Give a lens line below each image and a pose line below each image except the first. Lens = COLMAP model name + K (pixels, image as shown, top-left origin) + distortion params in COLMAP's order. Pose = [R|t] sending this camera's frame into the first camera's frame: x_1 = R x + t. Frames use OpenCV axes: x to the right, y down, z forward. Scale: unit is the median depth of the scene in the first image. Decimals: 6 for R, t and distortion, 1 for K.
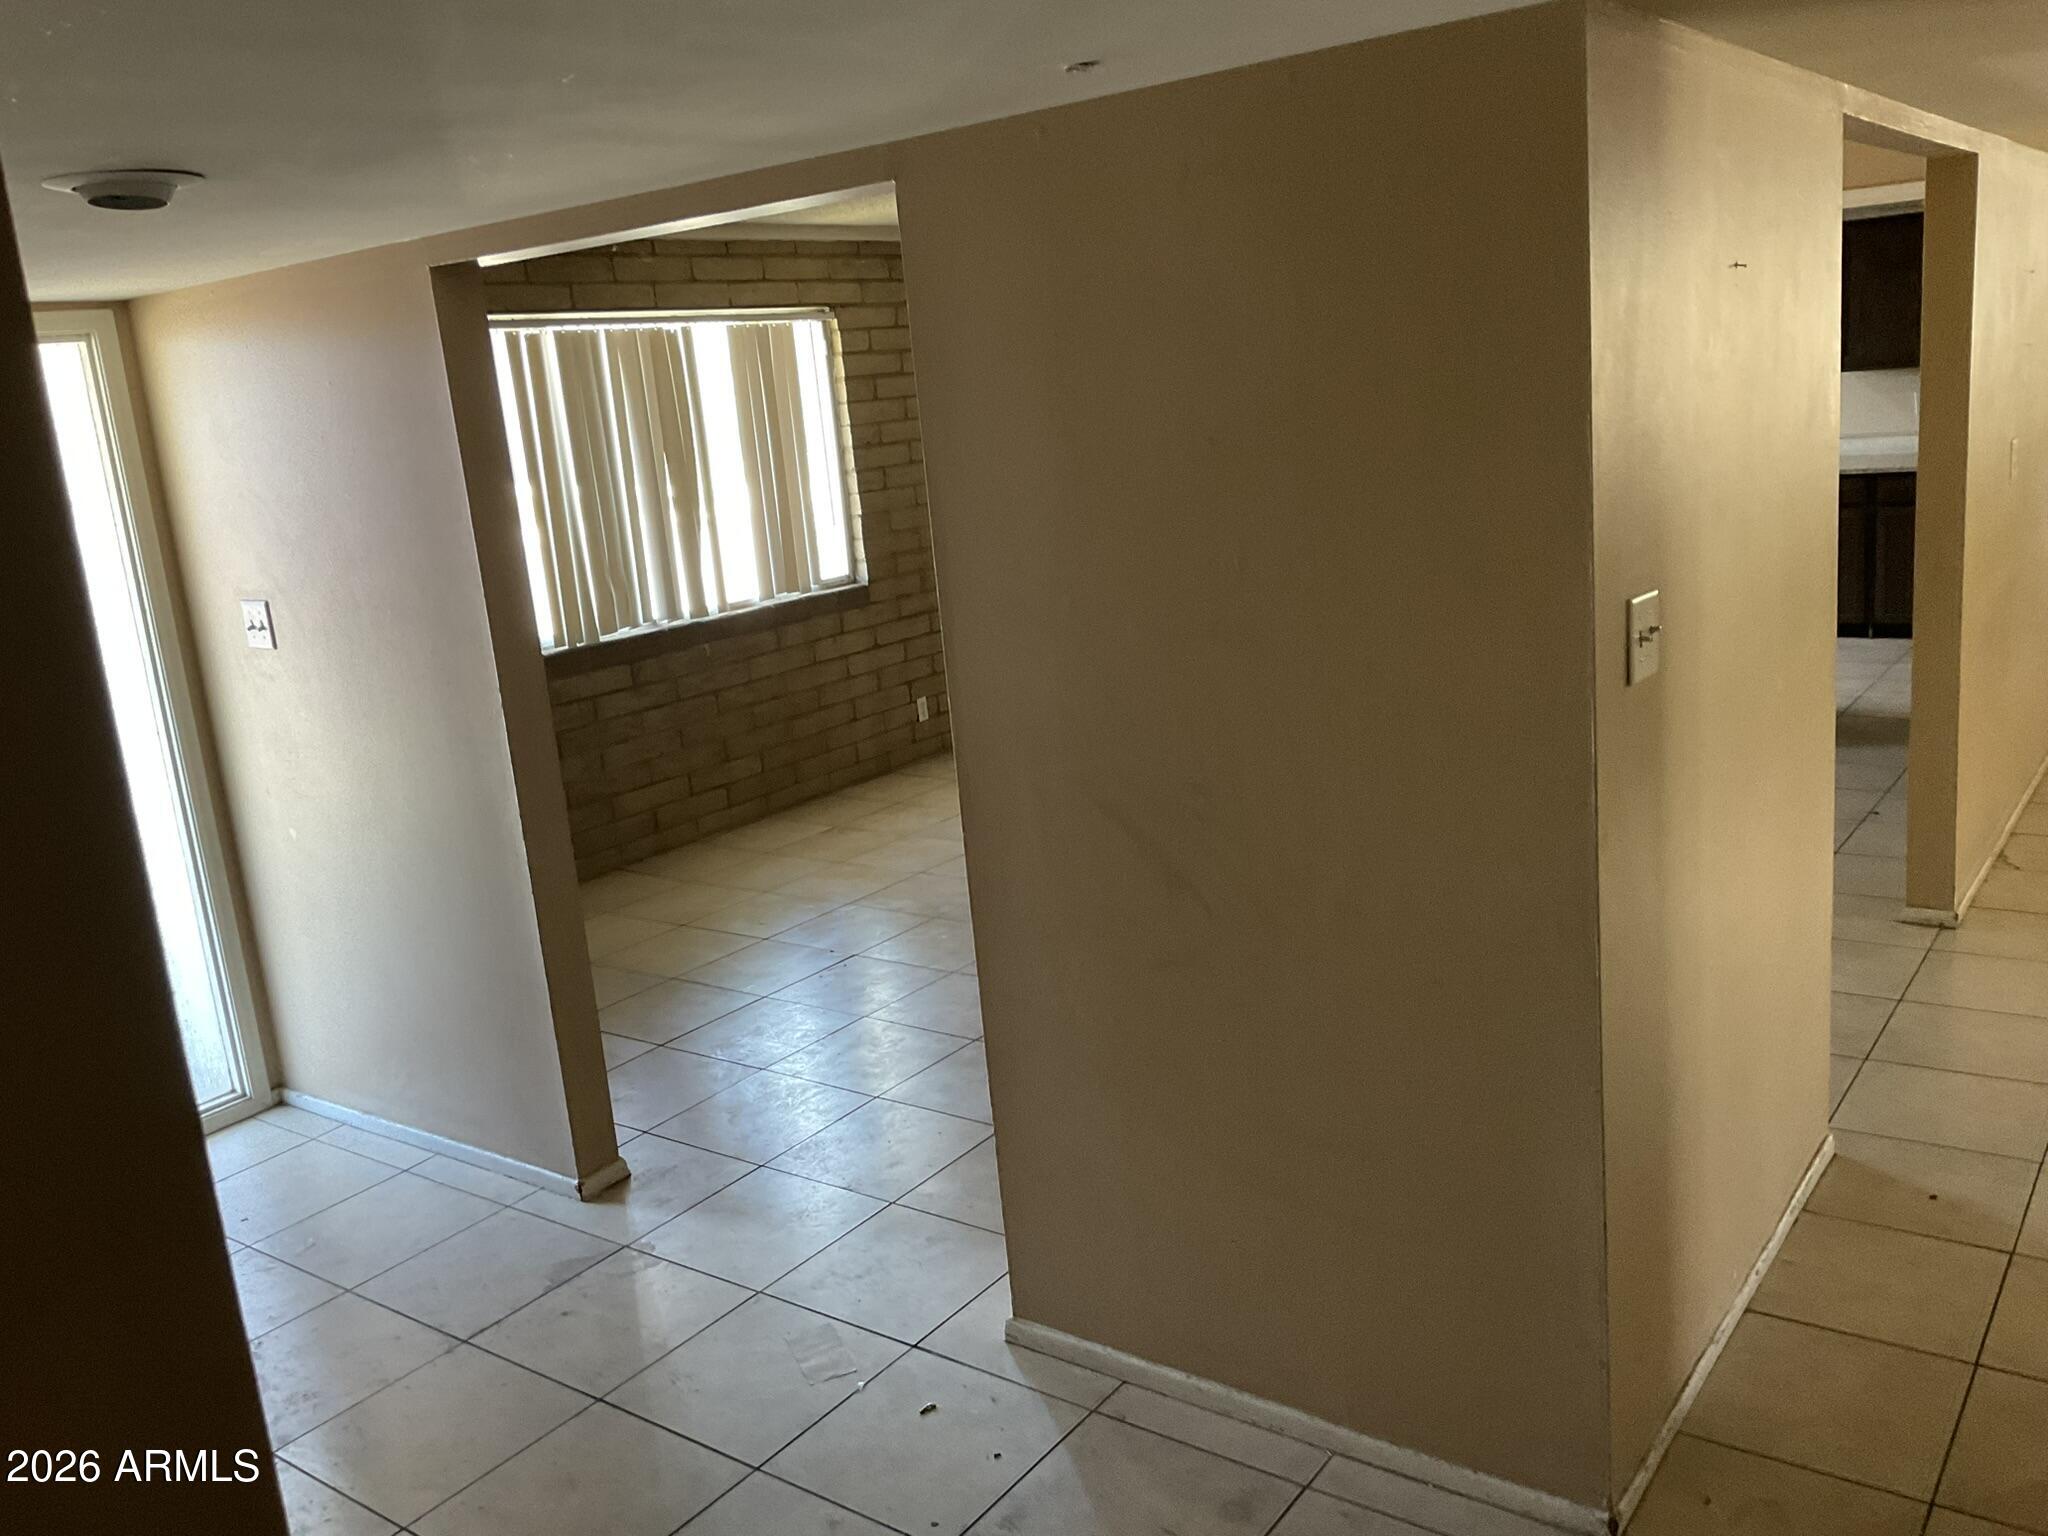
lens RADIAL K [[1708.8, 0, 1024.0], [0, 1708.8, 768.0], [0, 0, 1]] dist [0.106223, -0.166574]
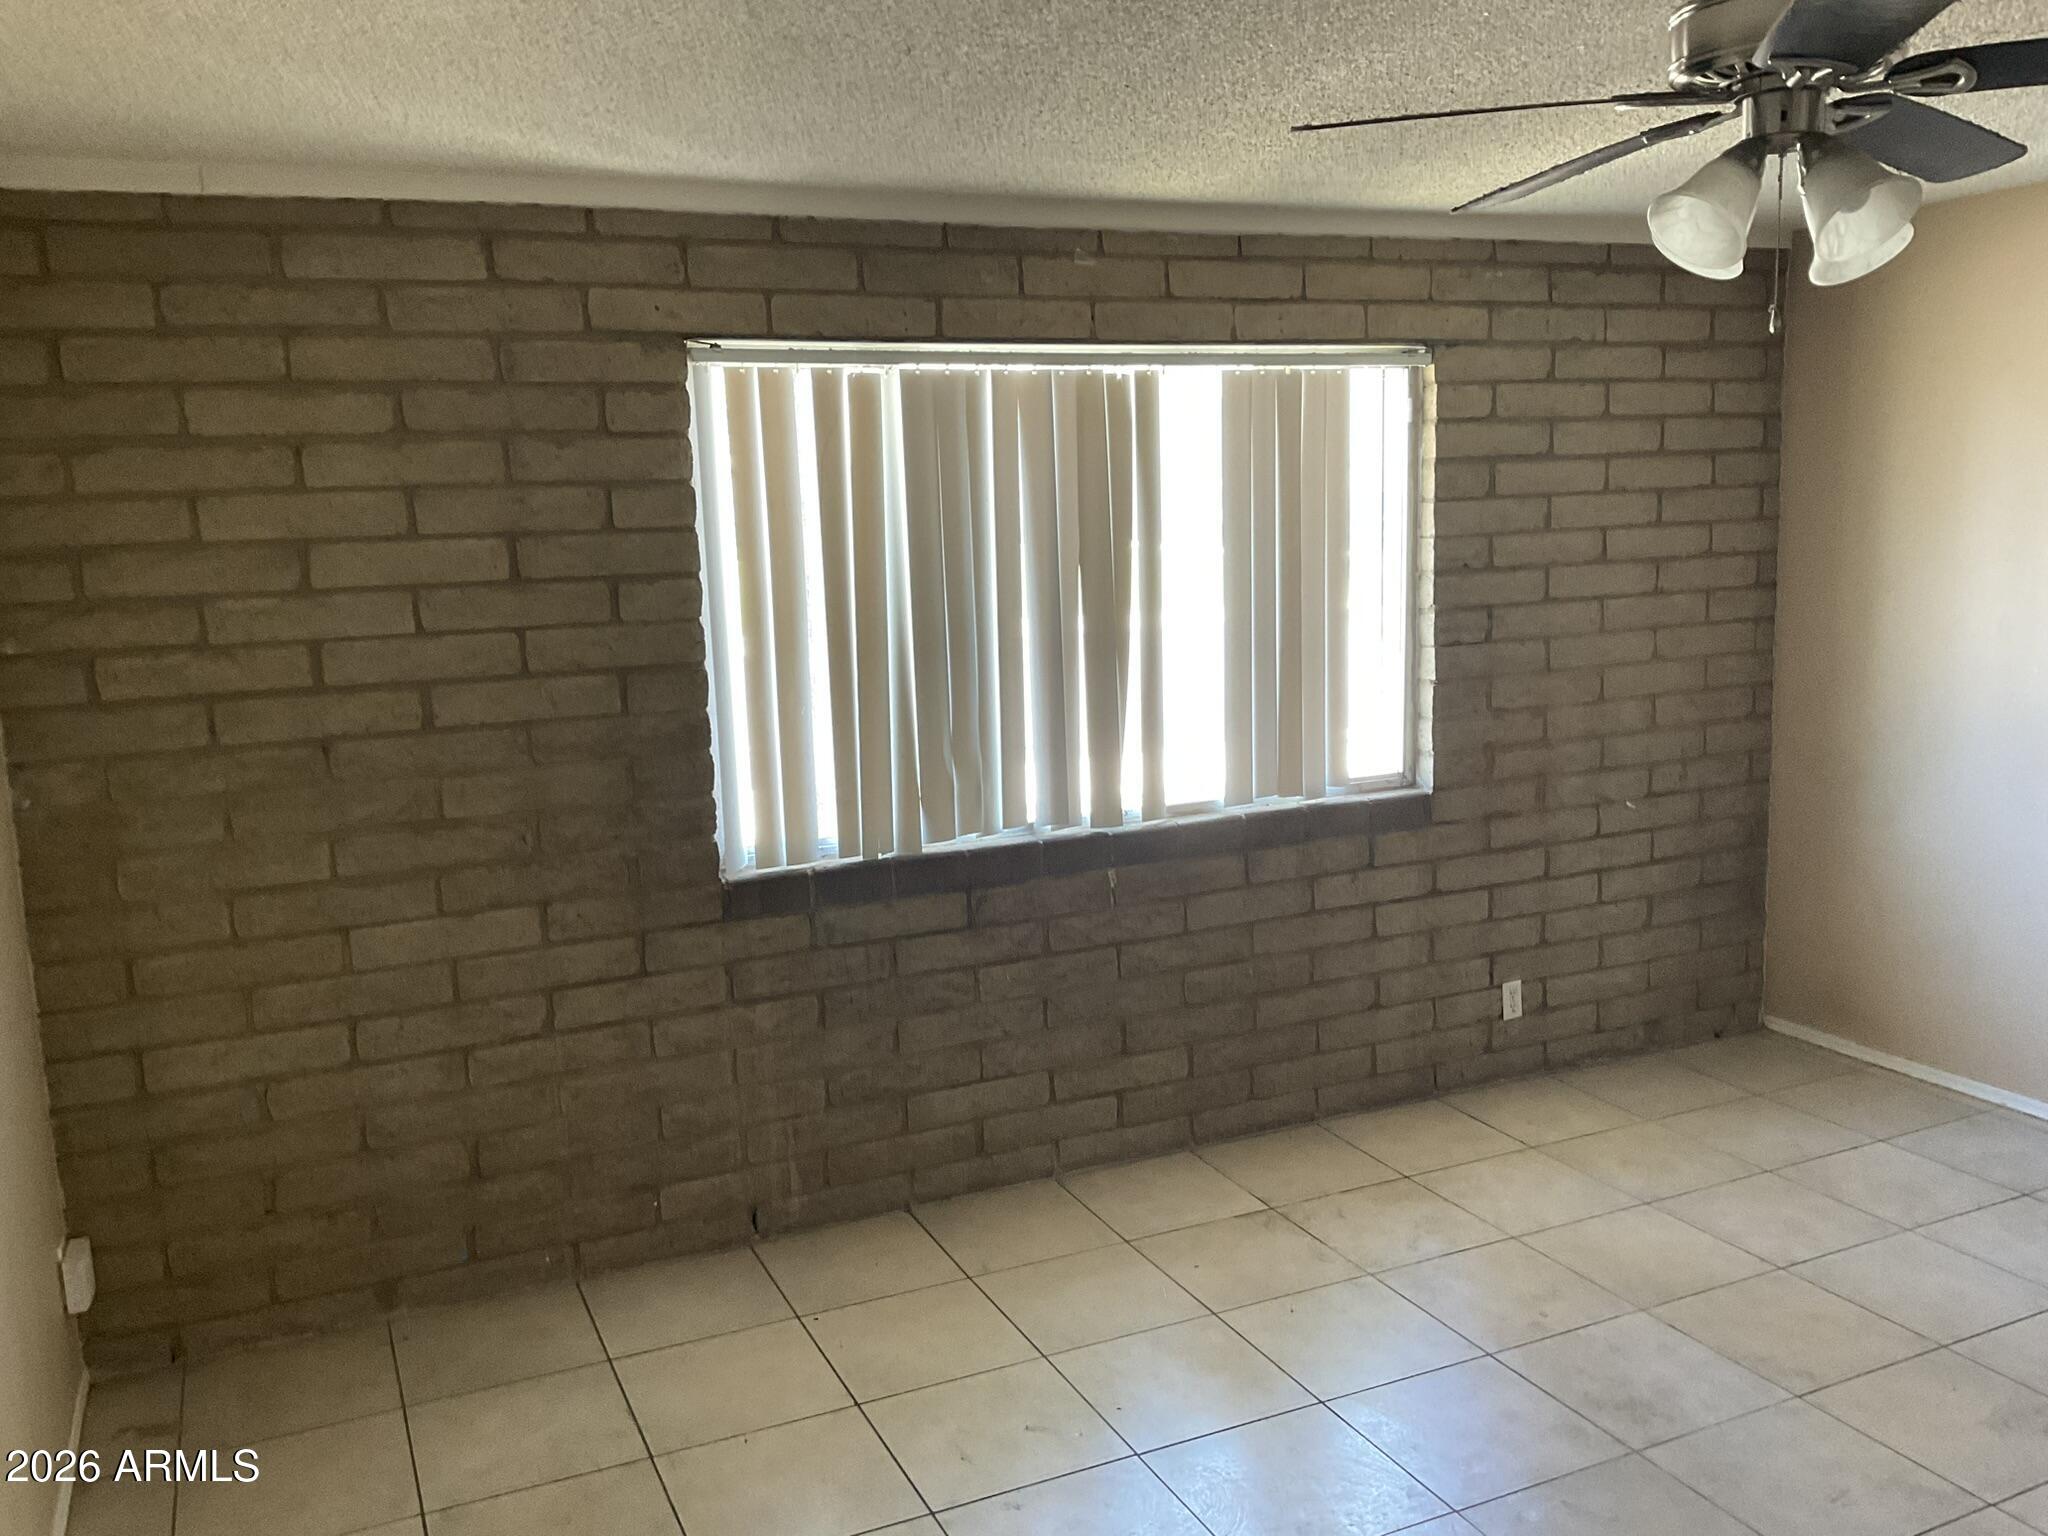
lens RADIAL K [[1708.8, 0, 1024.0], [0, 1708.8, 768.0], [0, 0, 1]] dist [0.106223, -0.166574]
pose [[0.871831, 0.135266, -0.470759, 0.075442], [-0.150344, 0.988618, 0.005635, -0.104594], [0.466163, 0.065863, 0.882244, 0.415840]]
